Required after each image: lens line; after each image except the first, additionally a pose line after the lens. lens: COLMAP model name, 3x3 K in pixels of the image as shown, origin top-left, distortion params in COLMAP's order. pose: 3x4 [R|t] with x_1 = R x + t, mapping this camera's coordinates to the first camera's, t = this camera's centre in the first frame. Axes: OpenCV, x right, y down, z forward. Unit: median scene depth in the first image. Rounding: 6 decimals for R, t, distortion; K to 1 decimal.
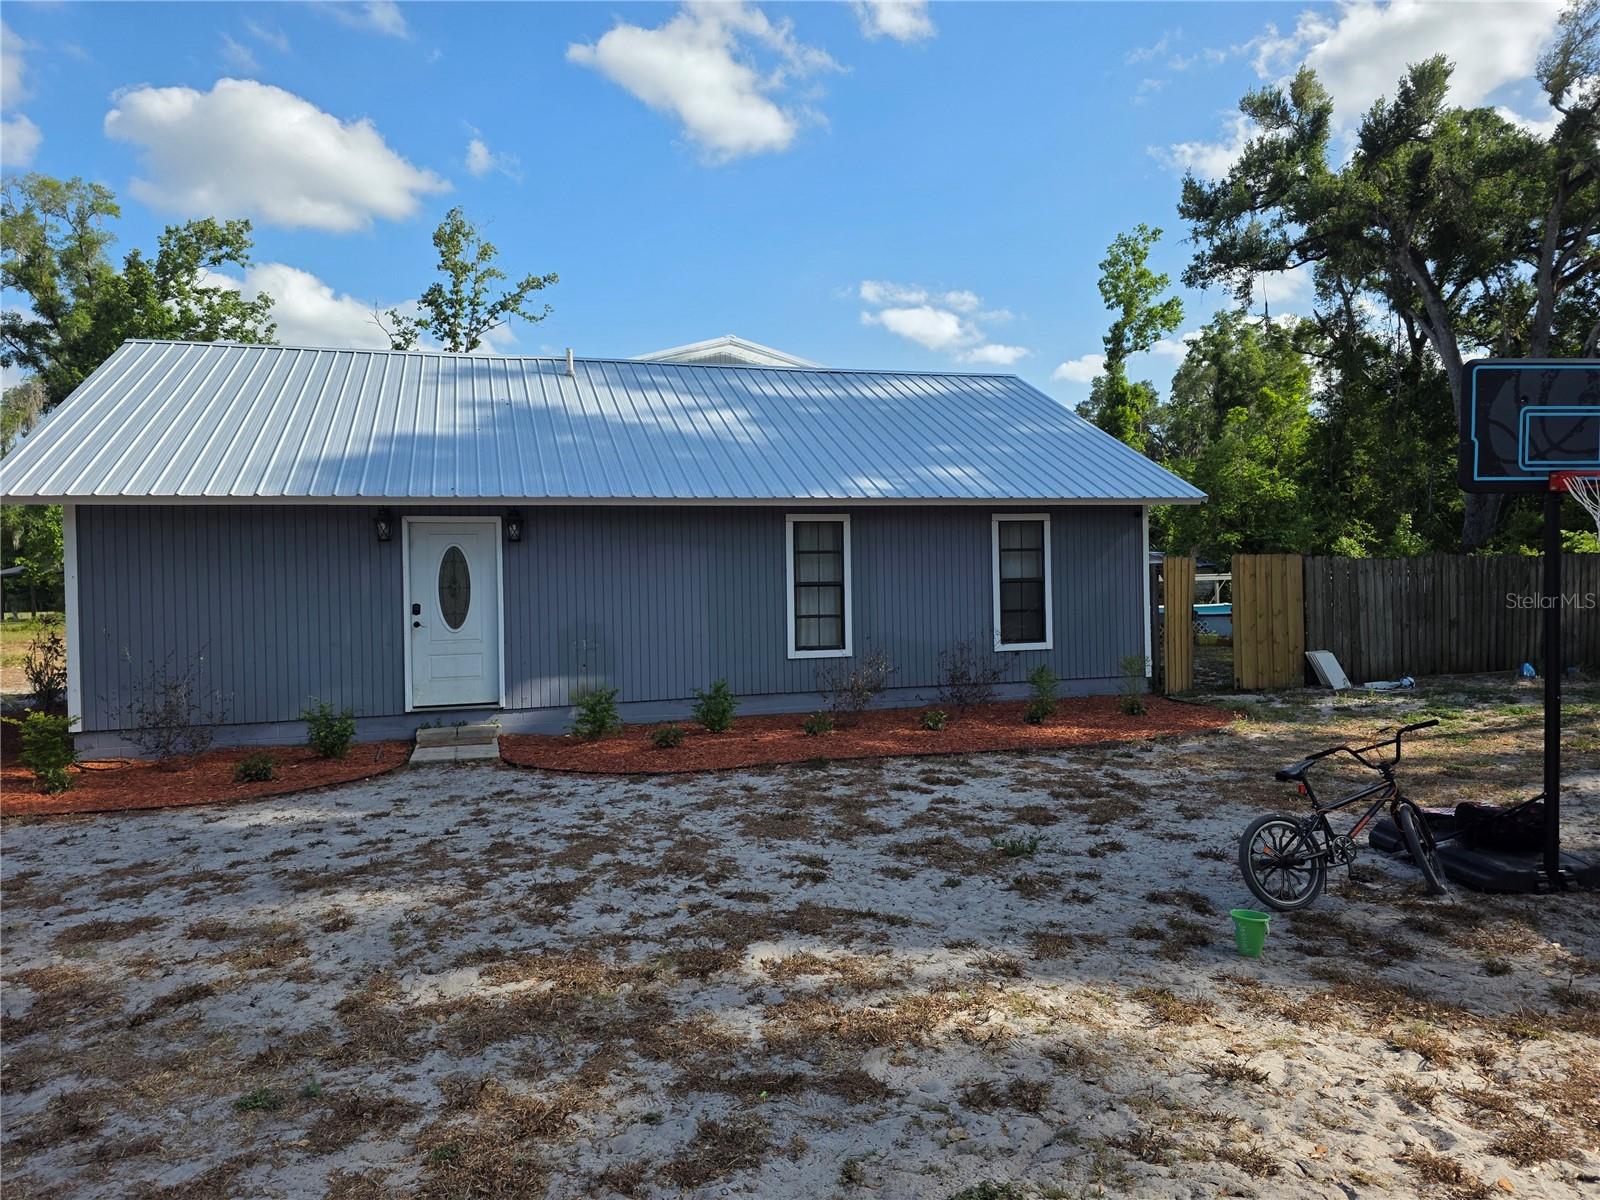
lens RADIAL K [[1070.0, 0, 800.4], [0, 1070.0, 582.5], [0, 0, 1]] dist [0.062159, -0.059075]
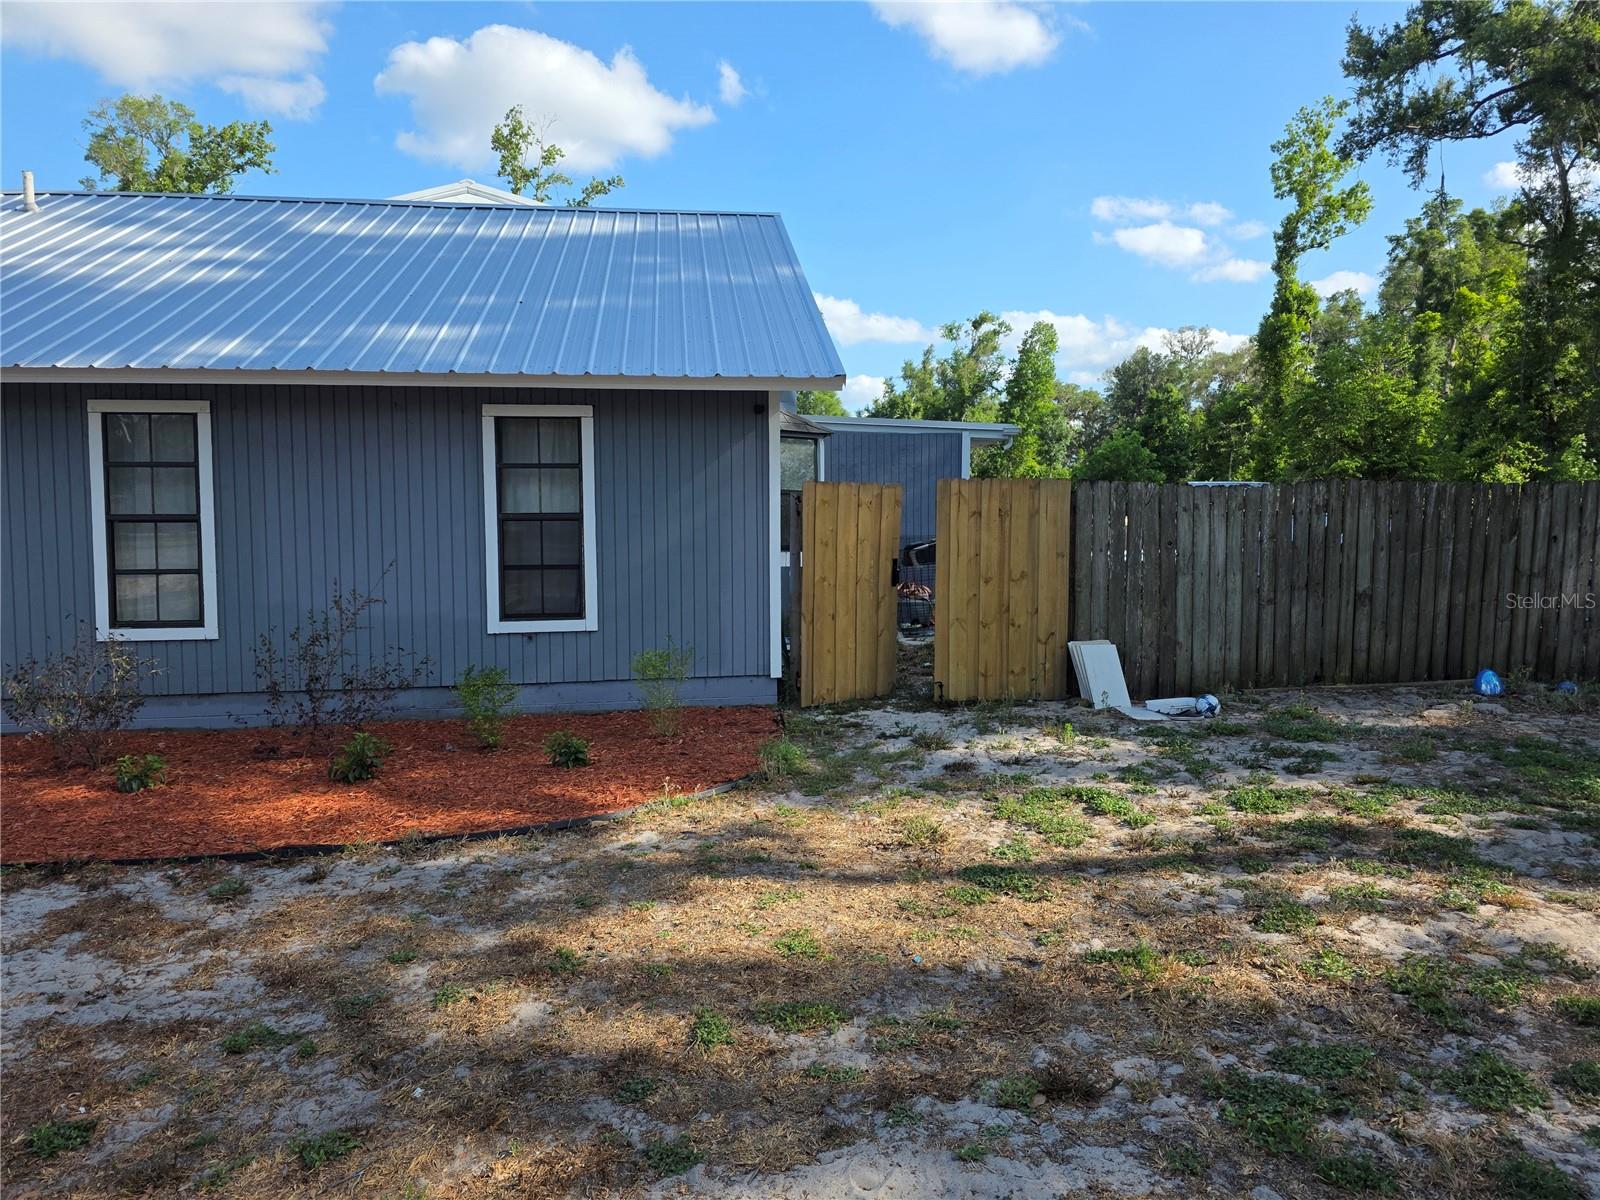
lens RADIAL K [[1073.1, 0, 821.2], [0, 1073.1, 589.3], [0, 0, 1]] dist [0.072285, -0.069766]
pose [[0.987140, 0.021513, -0.158405, 0.435643], [-0.010443, 0.997465, 0.070389, -0.005480], [0.159518, -0.067830, 0.984862, 0.400795]]
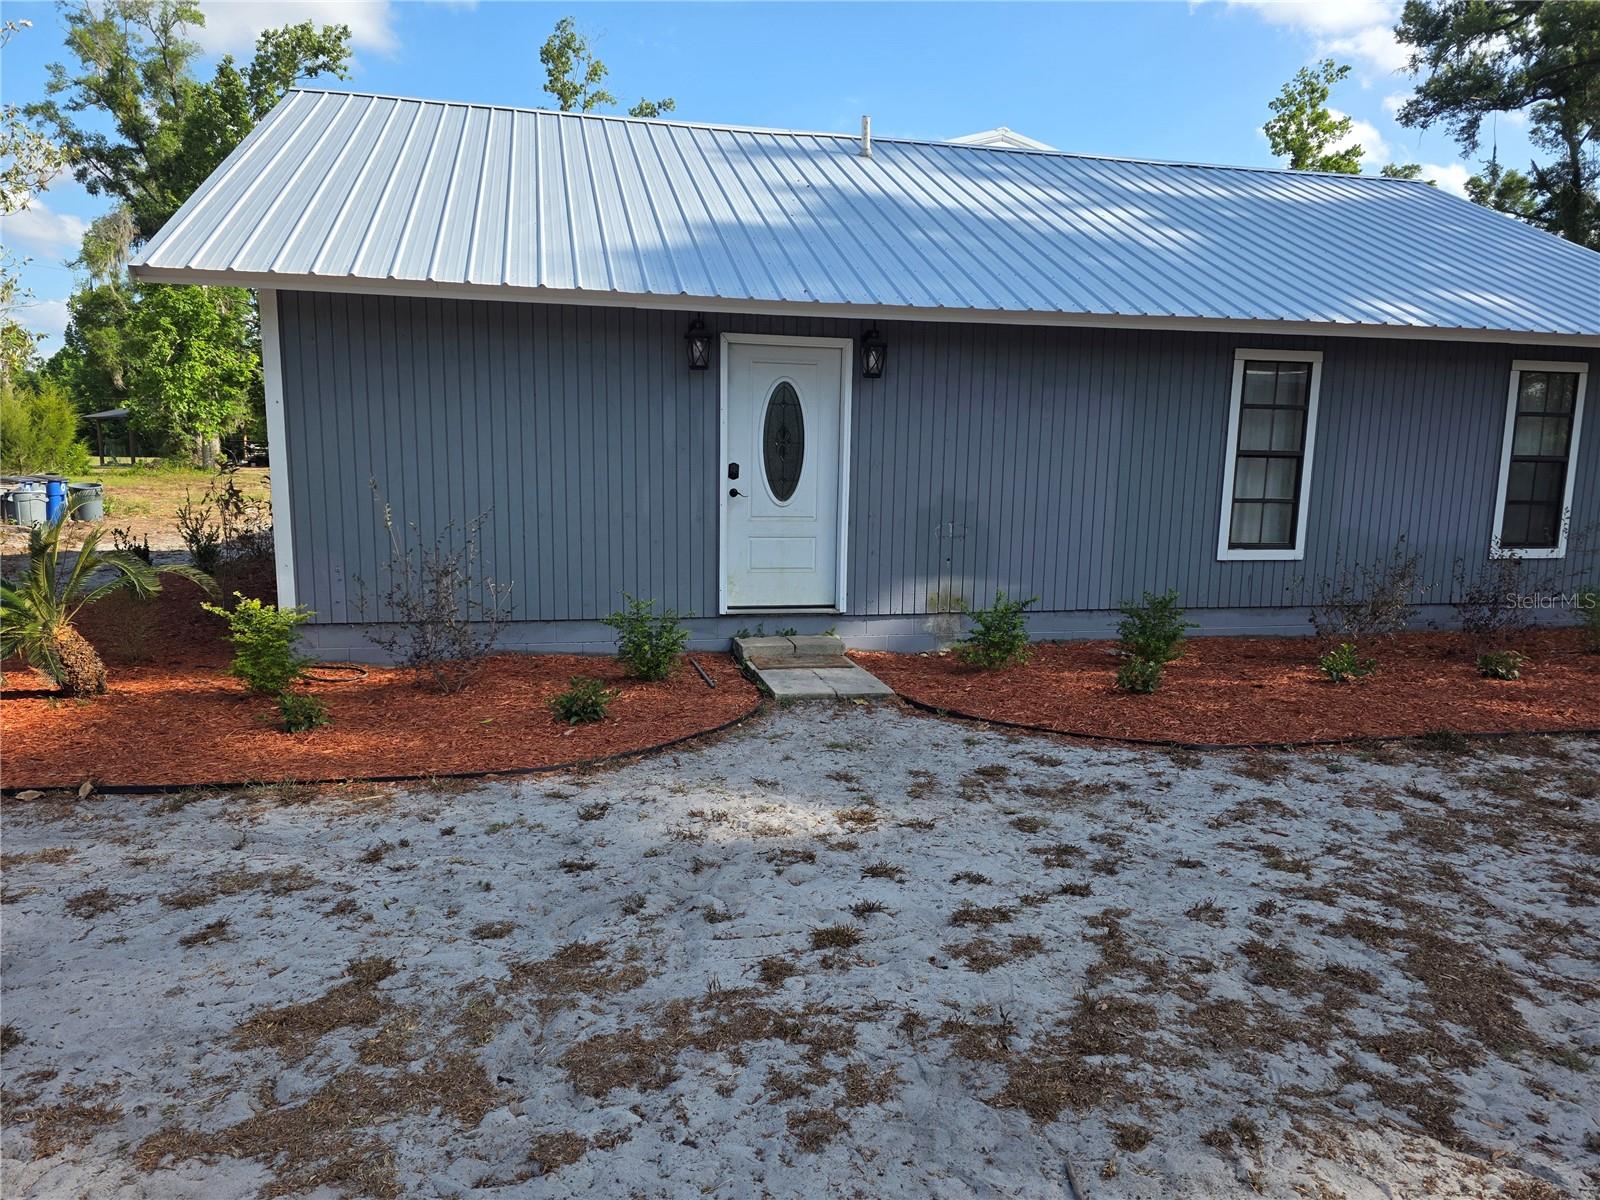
lens RADIAL K [[1070.6, 0, 803.2], [0, 1070.6, 610.8], [0, 0, 1]] dist [0.070498, -0.067673]
pose [[0.997421, 0.045002, -0.055918, -0.216242], [-0.036615, 0.989065, 0.142860, 0.011128], [0.061735, -0.140444, 0.988162, 0.238464]]
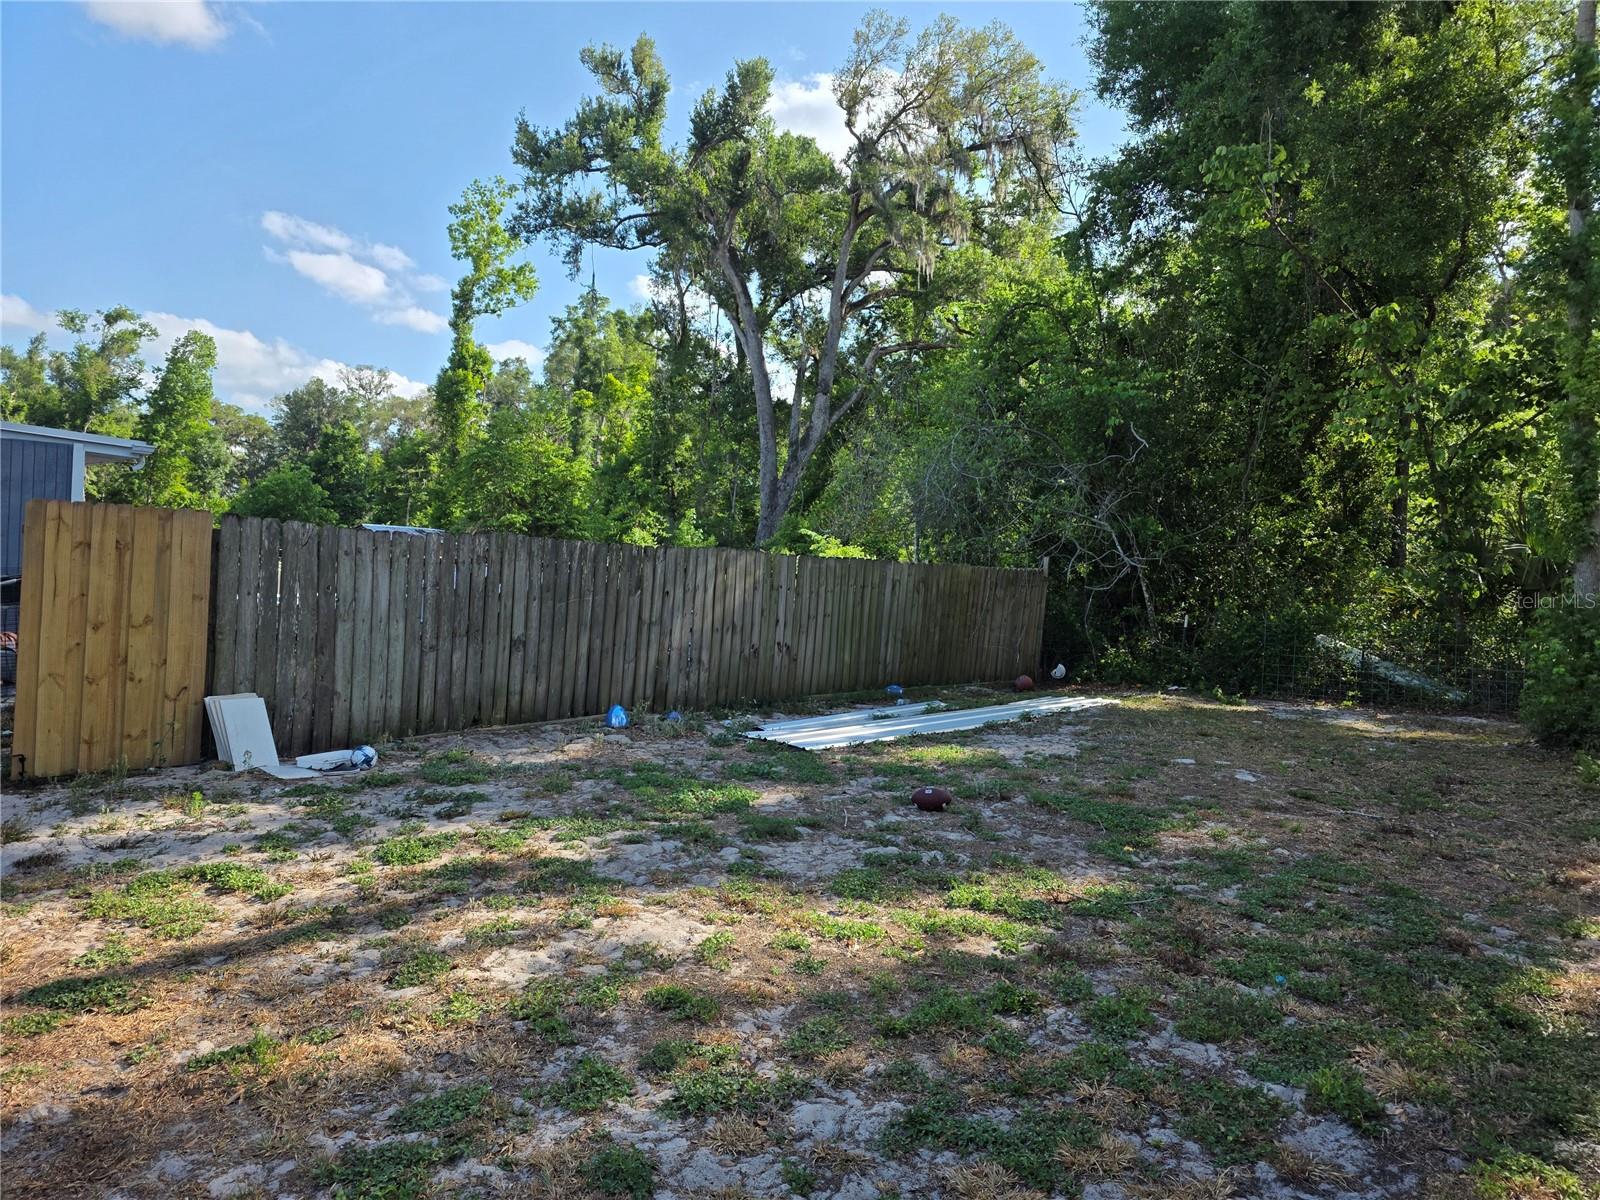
lens RADIAL K [[1073.1, 0, 821.2], [0, 1073.1, 589.3], [0, 0, 1]] dist [0.072285, -0.069766]
pose [[0.843642, 0.044675, 0.535045, 0.443994], [-0.055703, 0.998437, 0.004463, -0.007097], [-0.534009, -0.033568, 0.844812, 0.402304]]
